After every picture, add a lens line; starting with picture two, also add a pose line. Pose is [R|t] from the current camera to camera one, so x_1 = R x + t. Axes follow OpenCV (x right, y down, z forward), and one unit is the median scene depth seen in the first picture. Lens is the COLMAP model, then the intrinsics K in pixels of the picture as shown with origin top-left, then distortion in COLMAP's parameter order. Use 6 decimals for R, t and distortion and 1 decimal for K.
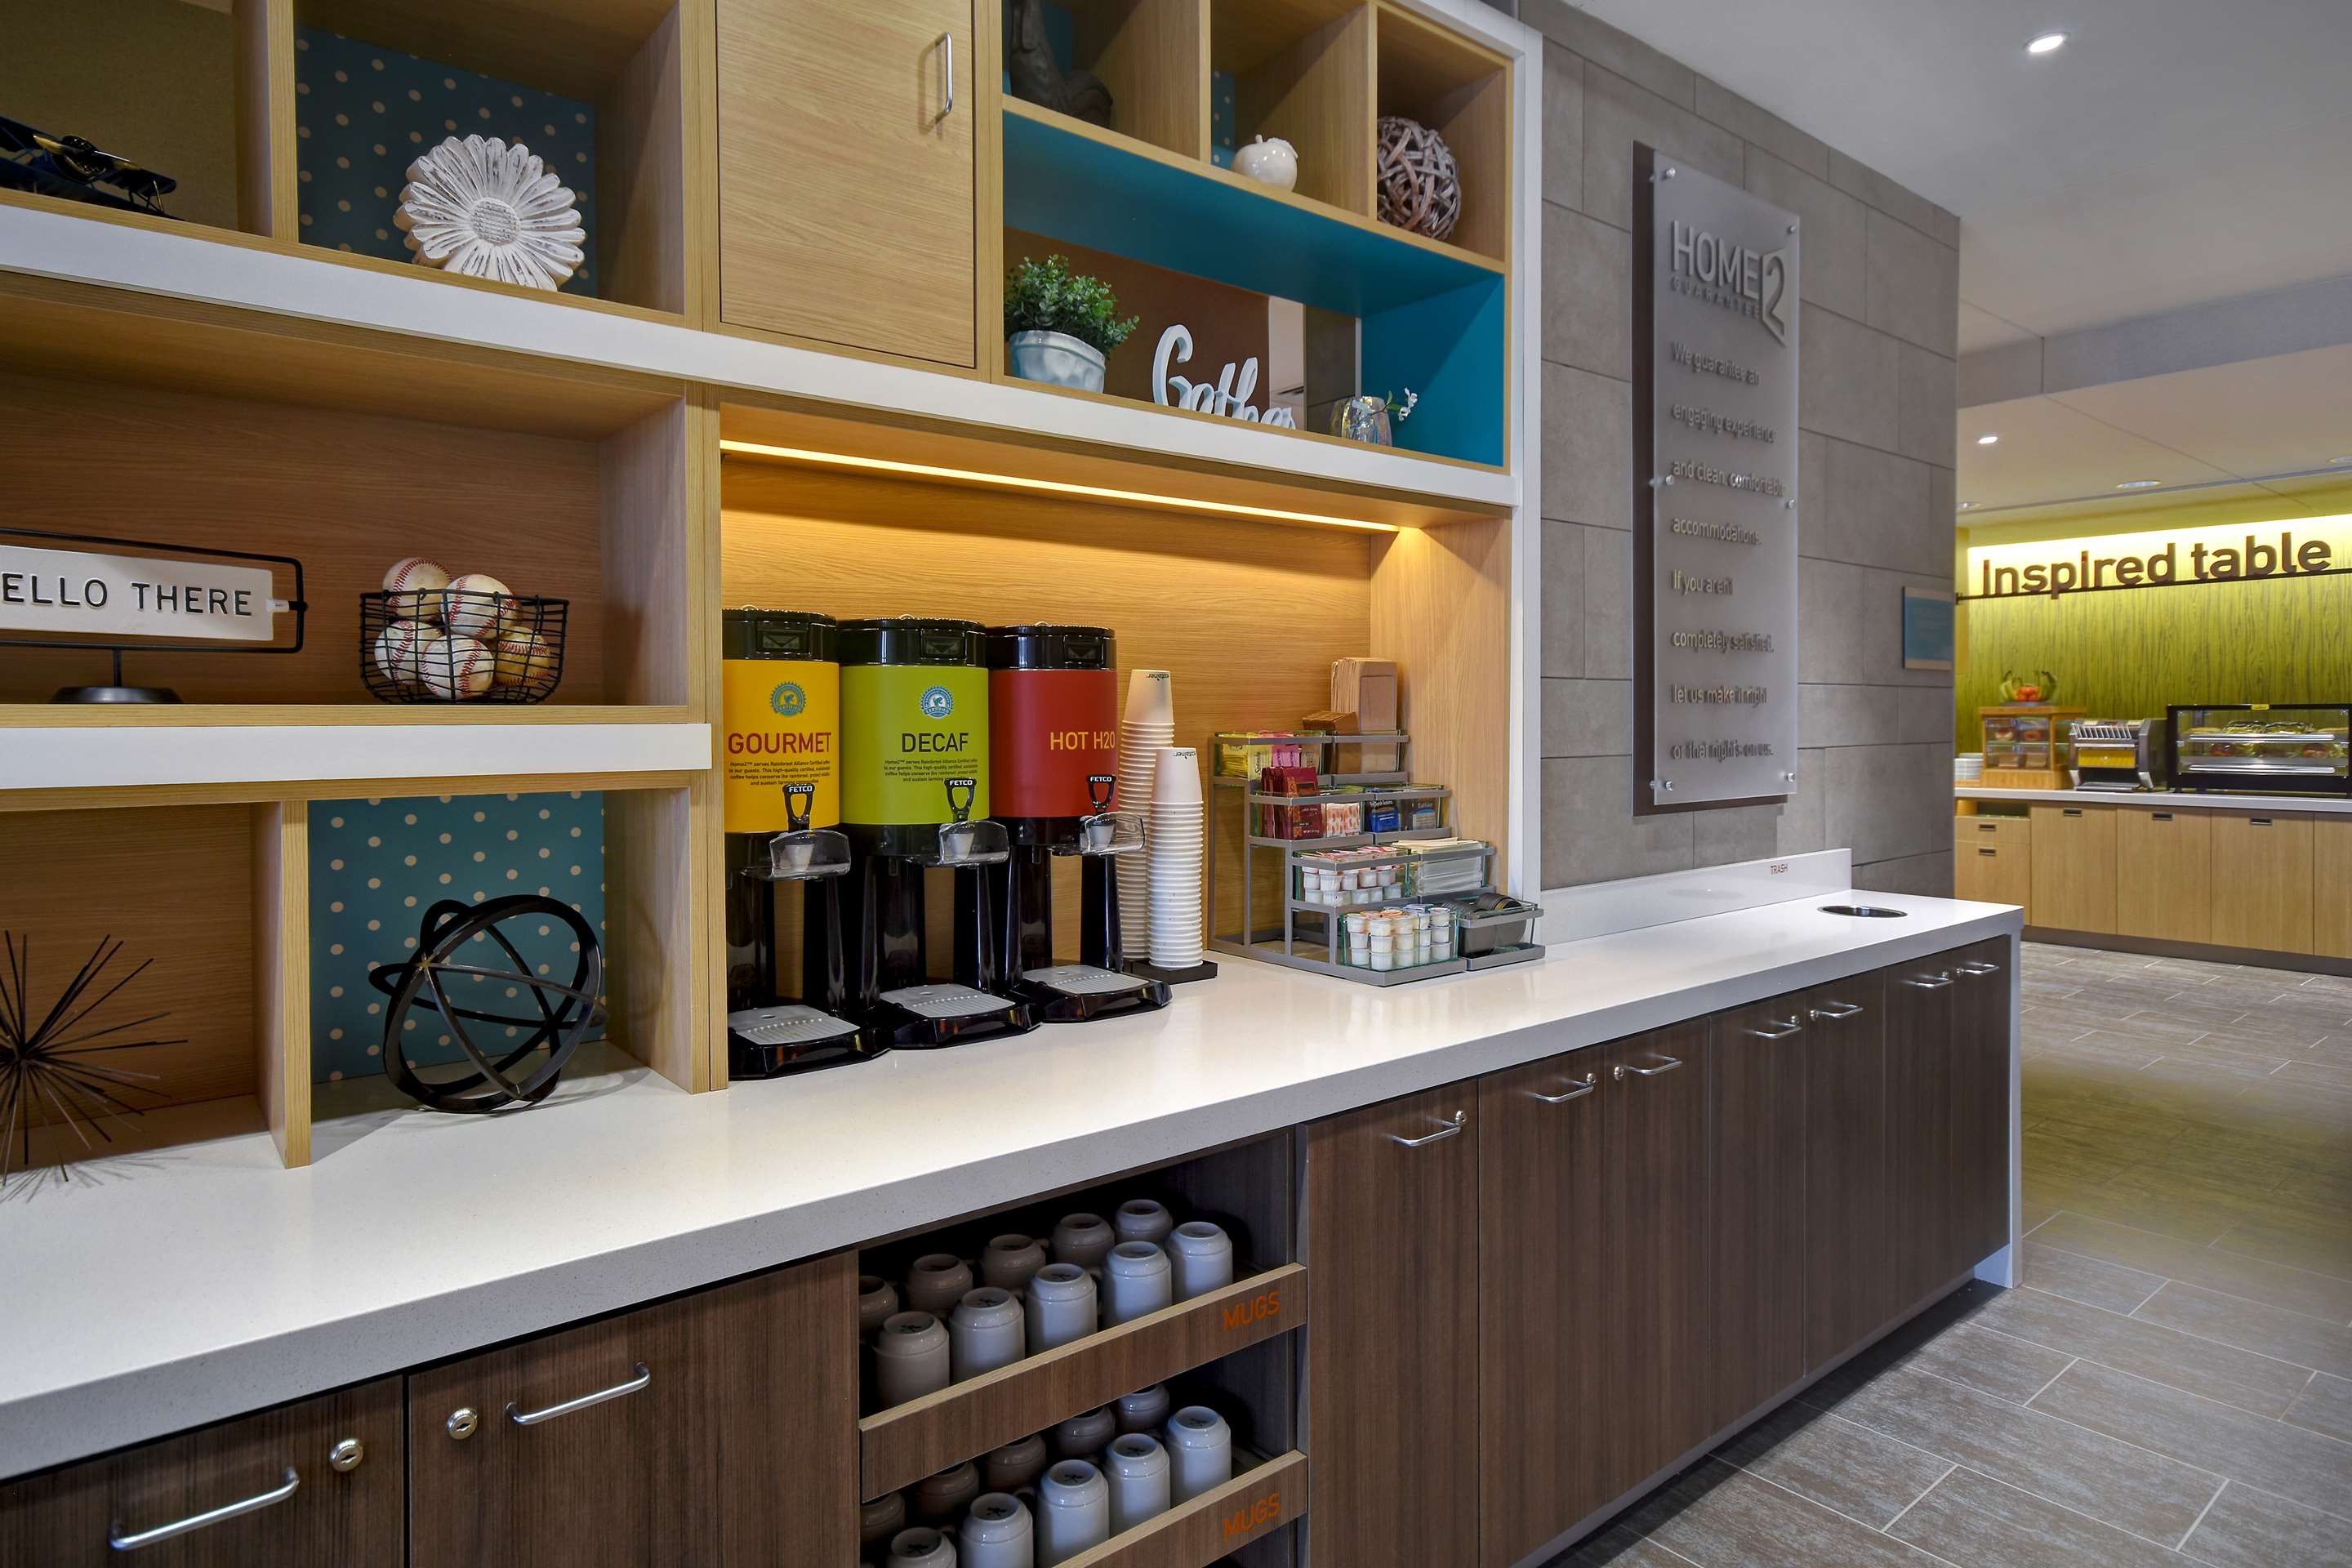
lens RADIAL K [[1308.3, 0, 1186.2], [0, 1308.3, 729.3], [0, 0, 1]] dist [0.028398, 0.001953]
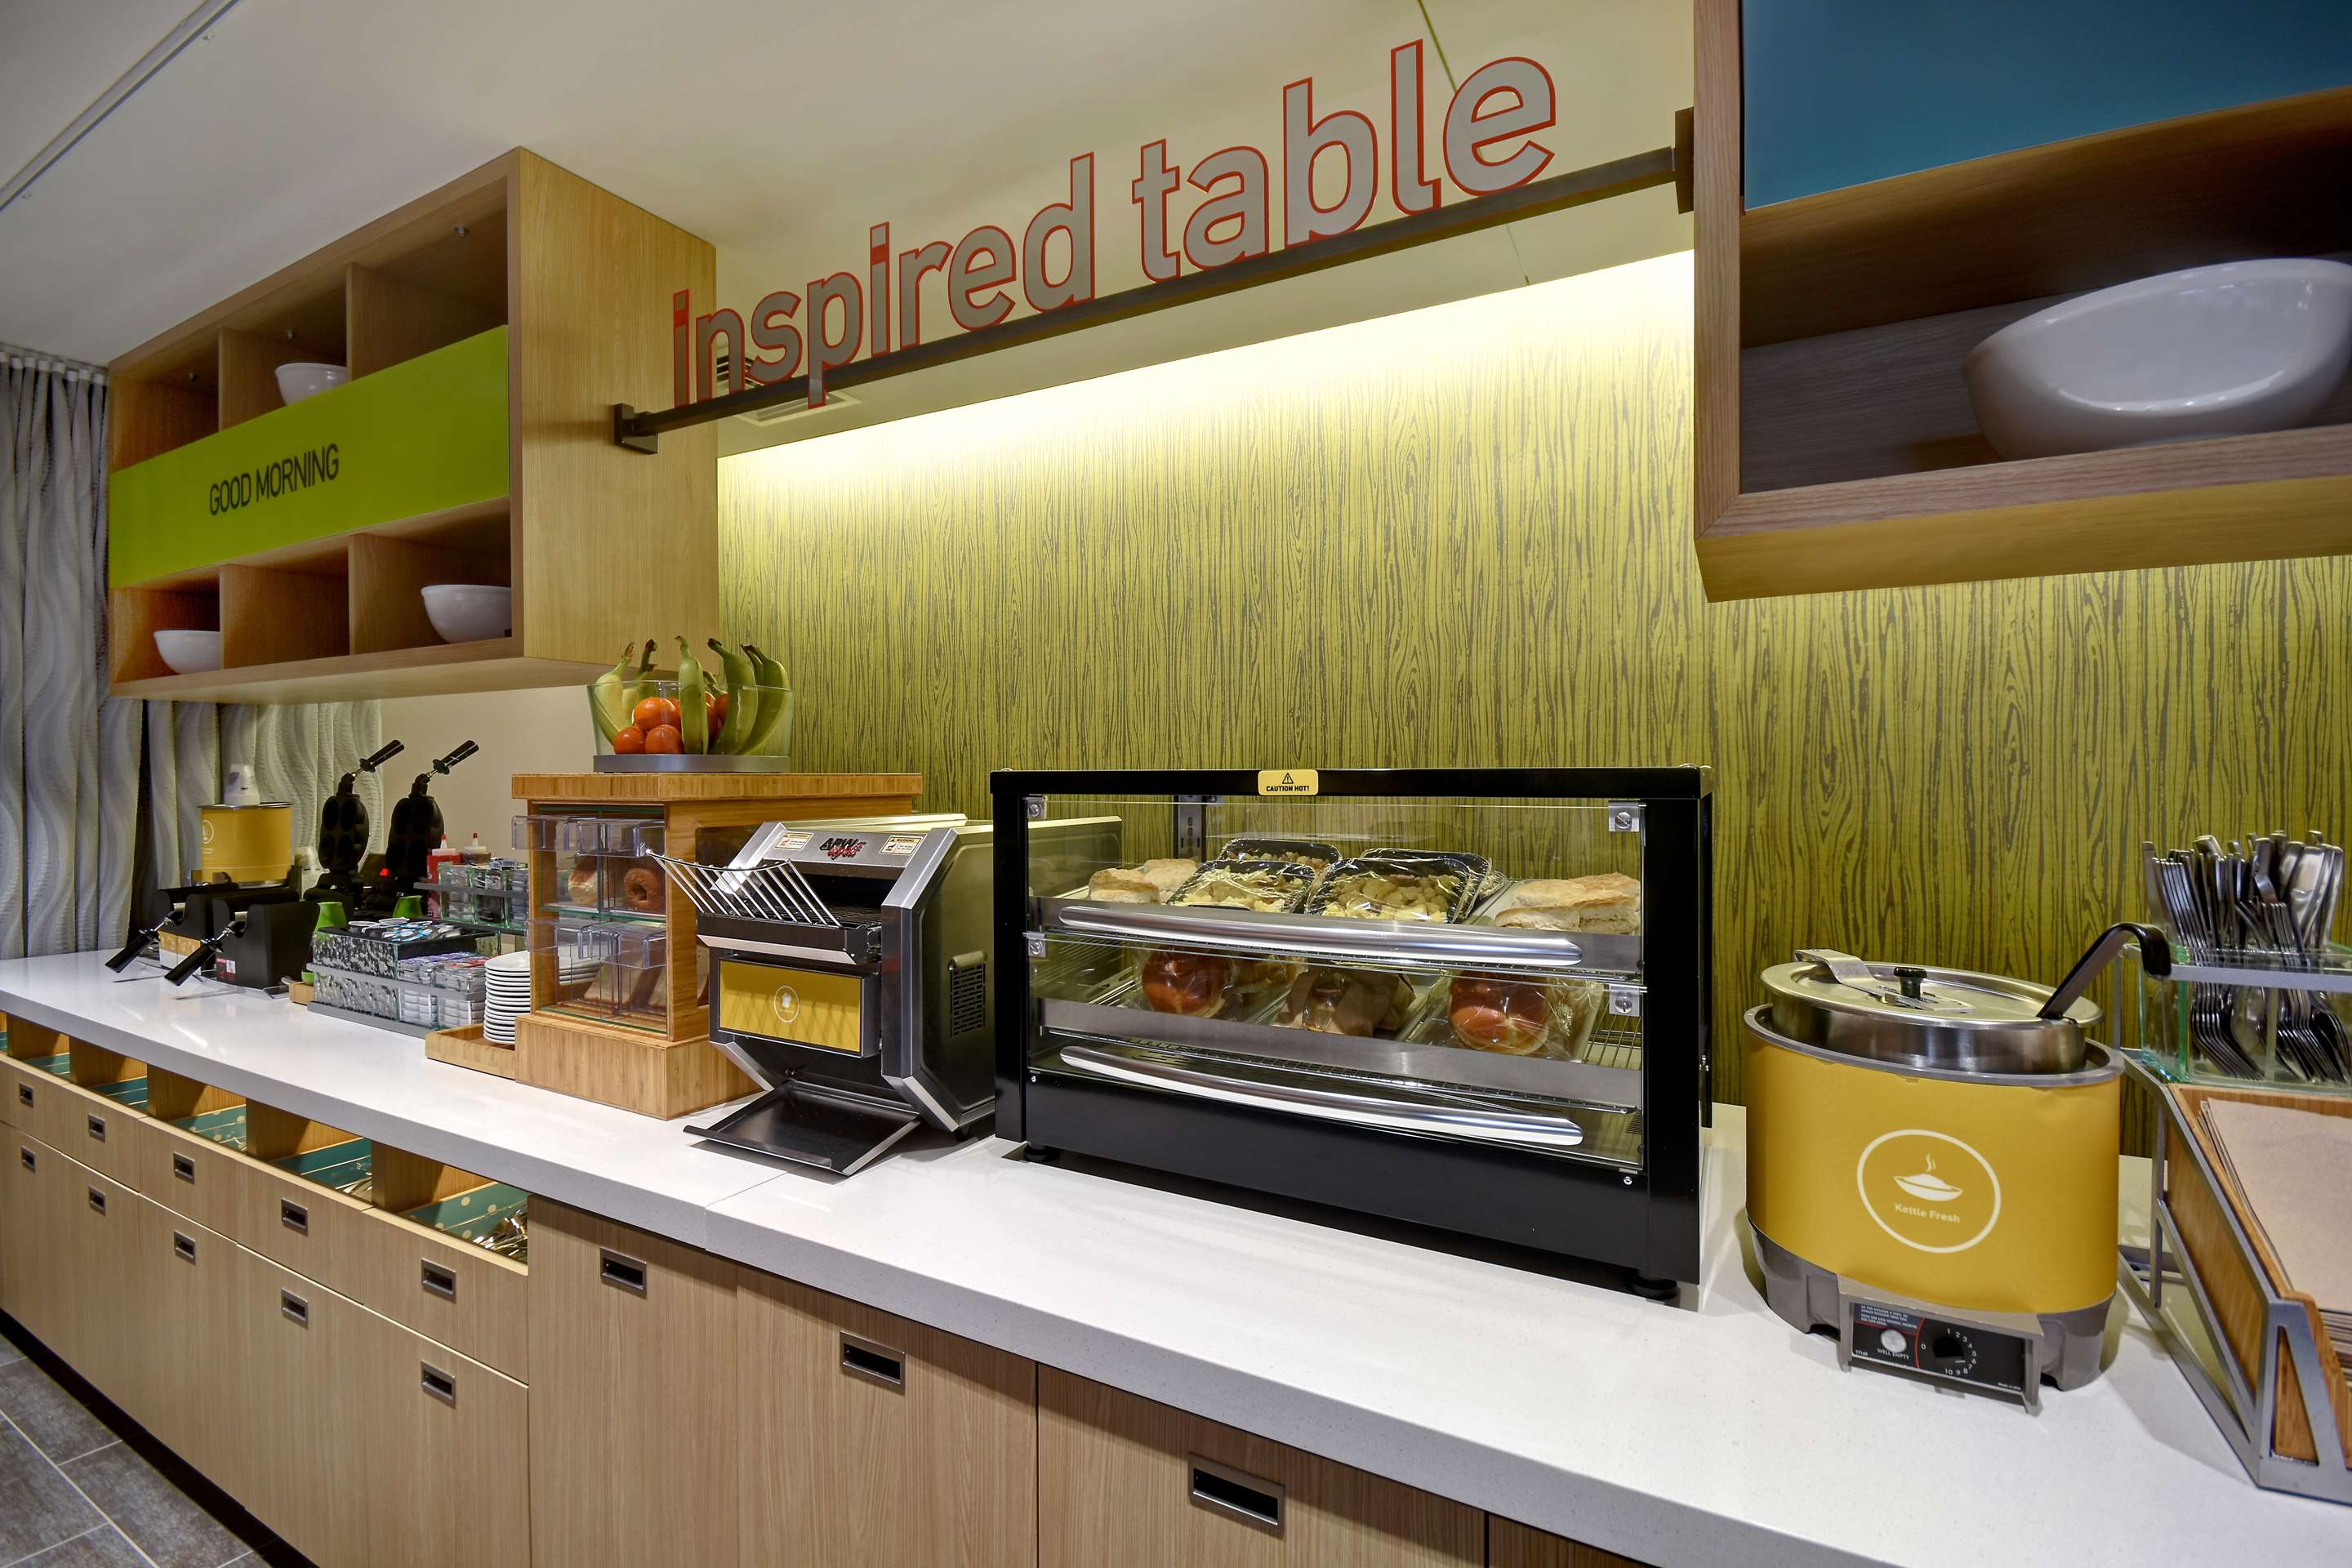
lens RADIAL K [[1056.7, 0, 1176.0], [0, 1056.7, 784.0], [0, 0, 1]] dist [0.000142, -0.000056]
pose [[0.924622, 0.004174, 0.380862, 0.664627], [-0.002394, 0.999984, -0.005147, -0.014274], [-0.380878, 0.003847, 0.924617, 0.784095]]
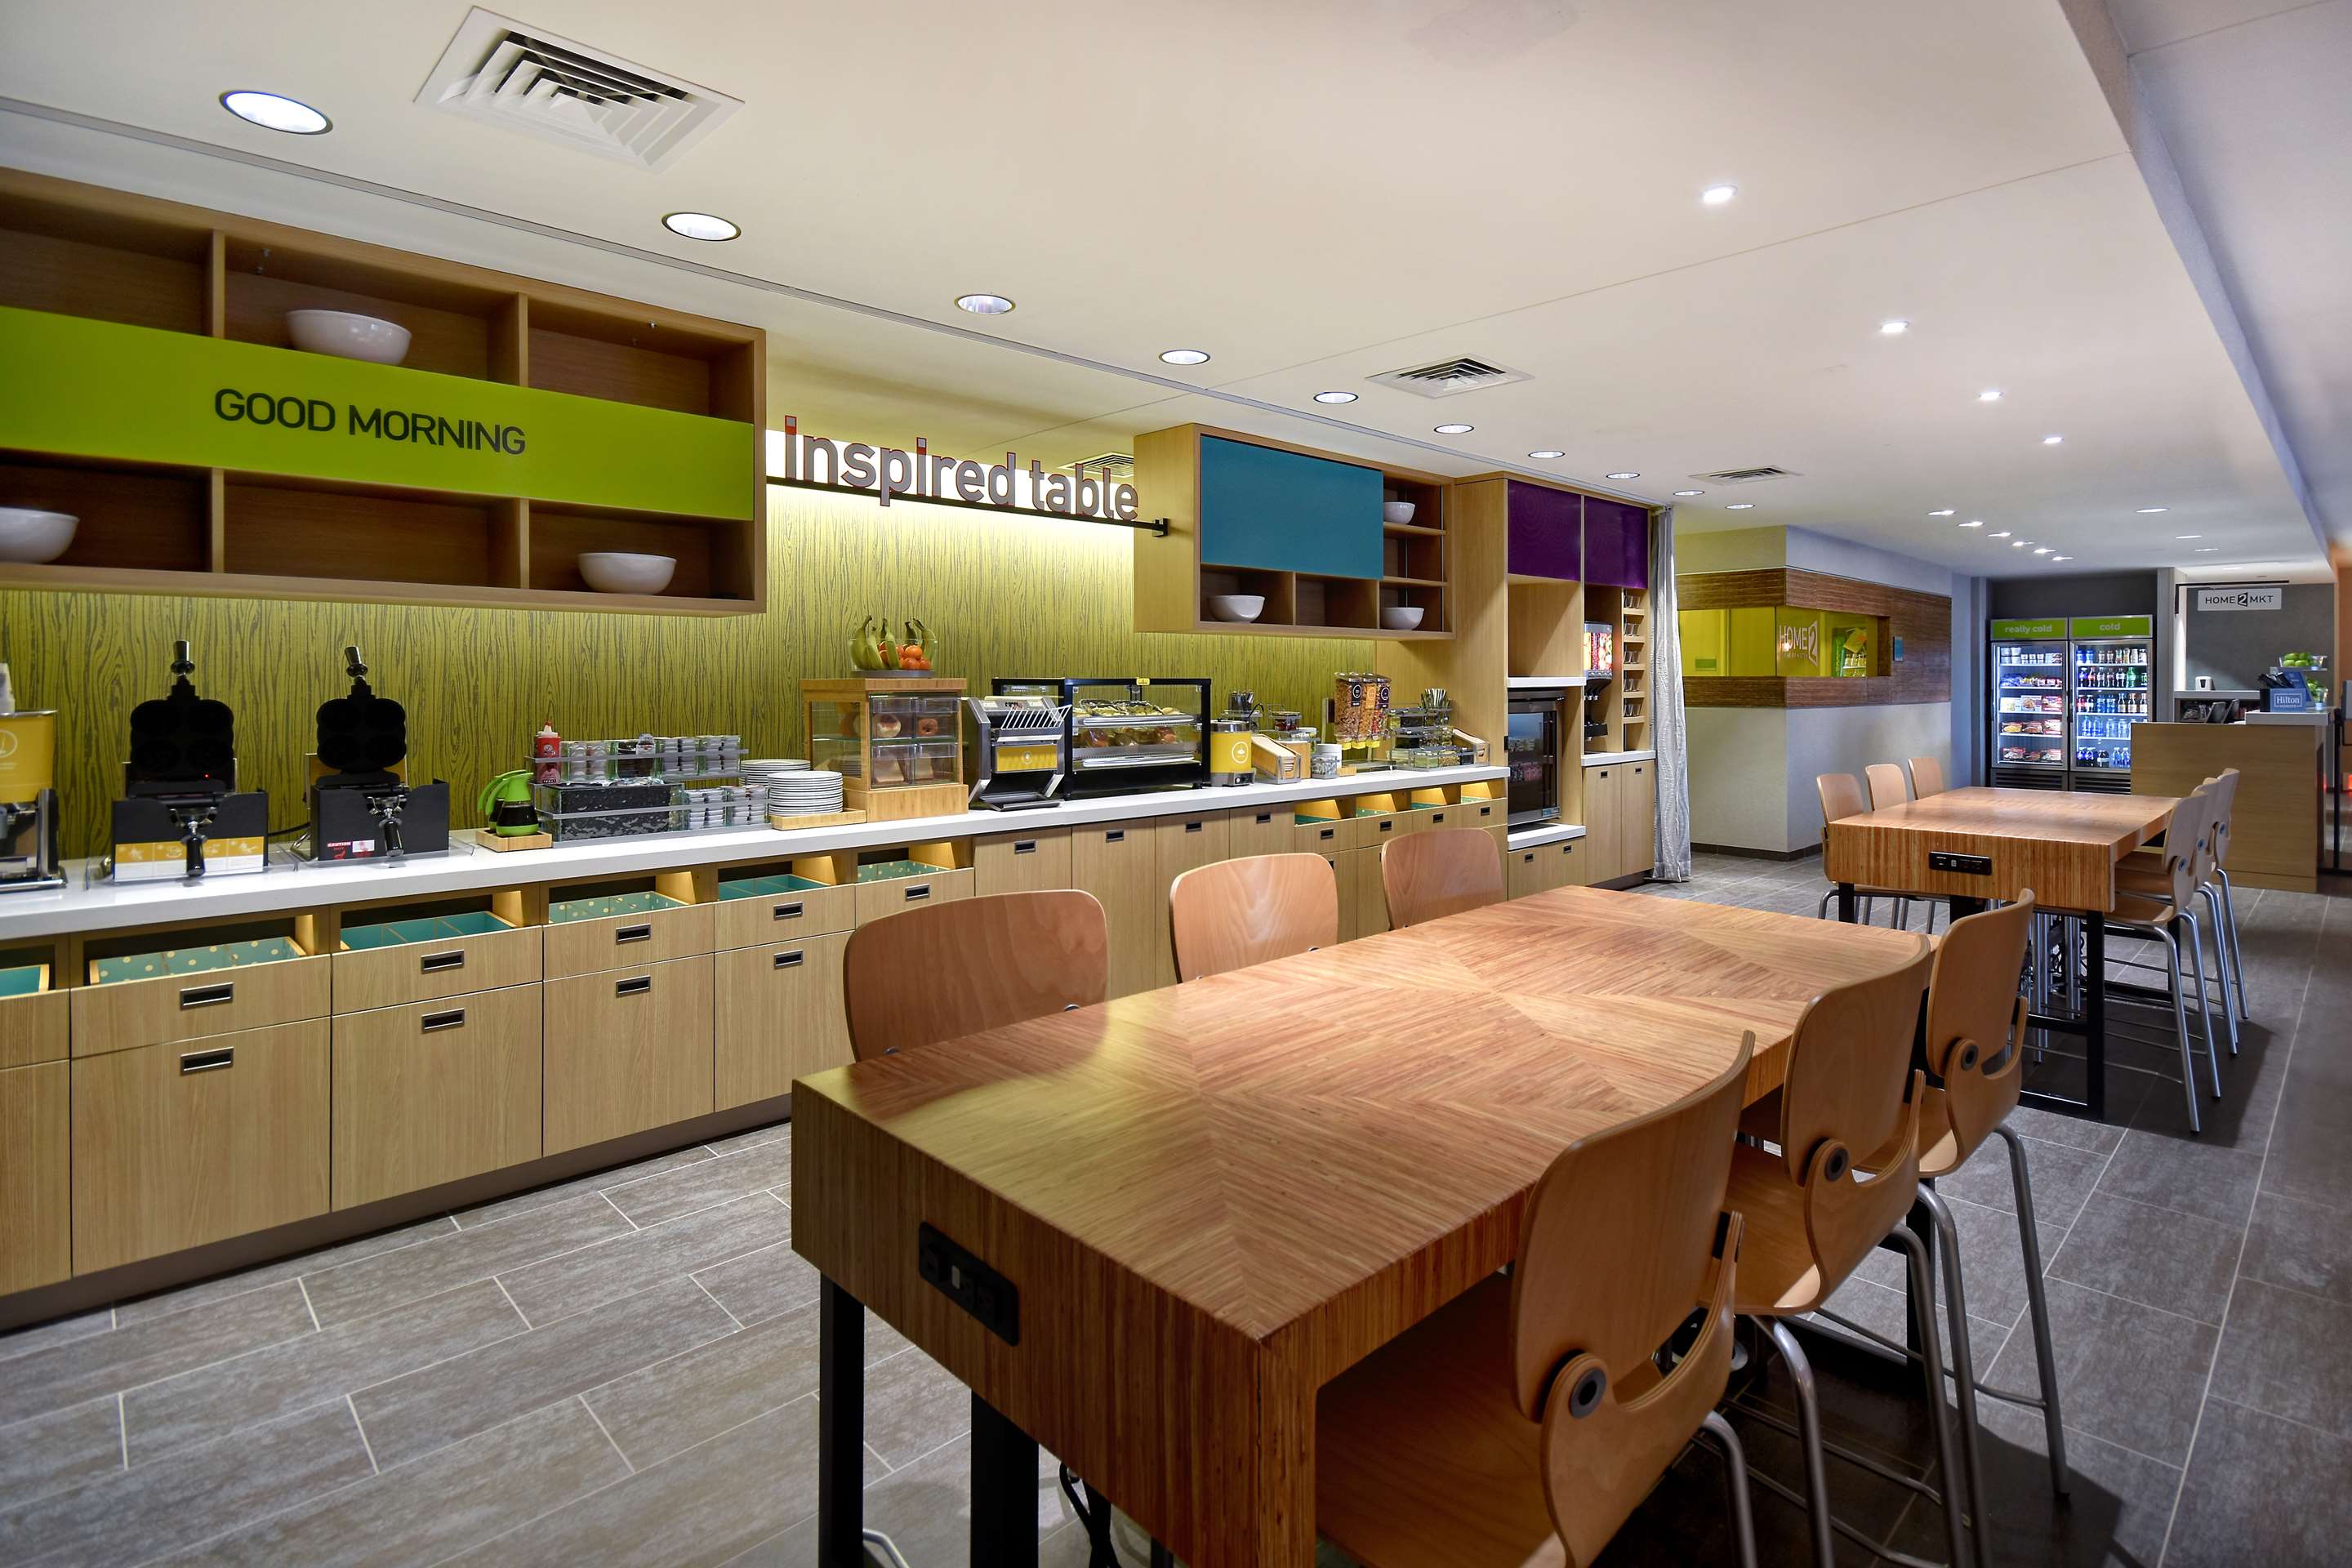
lens RADIAL K [[1130.4, 0, 1173.8], [0, 1130.4, 673.4], [0, 0, 1]] dist [-0.000348, 0.000004]
pose [[-0.064000, 0.012045, 0.997877, 0.121871], [0.008508, 0.999897, -0.011524, -0.012614], [-0.997914, 0.007753, -0.064096, 0.933593]]
